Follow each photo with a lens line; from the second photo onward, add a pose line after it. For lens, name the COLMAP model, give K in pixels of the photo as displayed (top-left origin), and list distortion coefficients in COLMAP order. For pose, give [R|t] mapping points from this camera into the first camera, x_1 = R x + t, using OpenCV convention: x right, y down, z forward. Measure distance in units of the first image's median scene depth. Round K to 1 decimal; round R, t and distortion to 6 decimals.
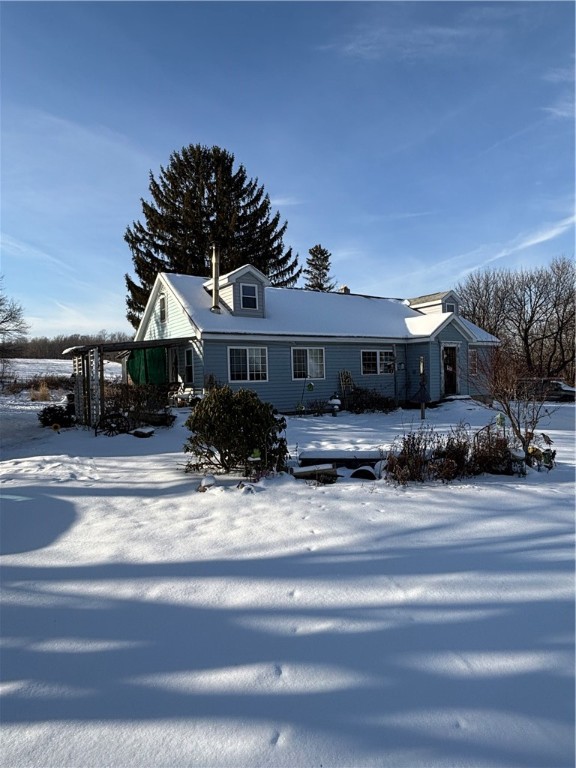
lens RADIAL K [[460.9, 0, 285.8], [0, 460.9, 384.5], [0, 0, 1]] dist [0.028466, -0.000825]
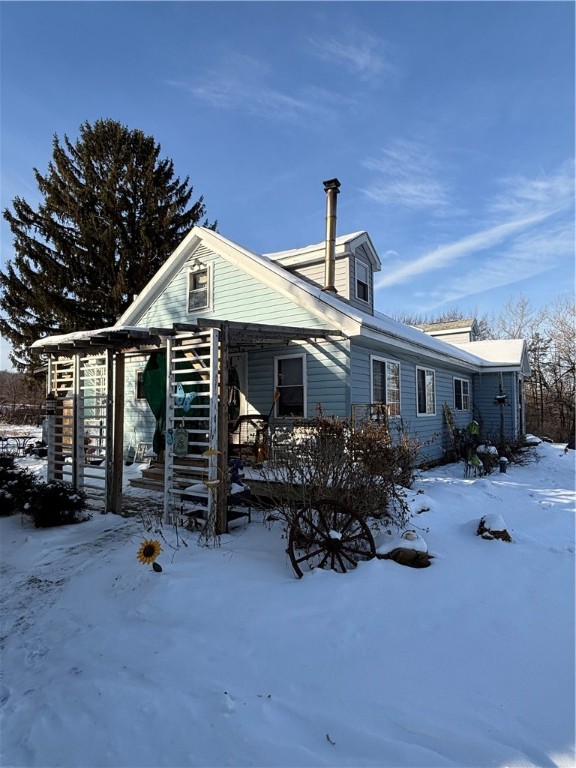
lens RADIAL K [[433.9, 0, 285.5], [0, 433.9, 384.6], [0, 0, 1]] dist [-0.006147, -0.000371]
pose [[0.929163, 0.045890, 0.366812, -0.324208], [-0.016162, 0.996359, -0.083711, 0.000441], [-0.369318, 0.071852, 0.926521, 0.421617]]
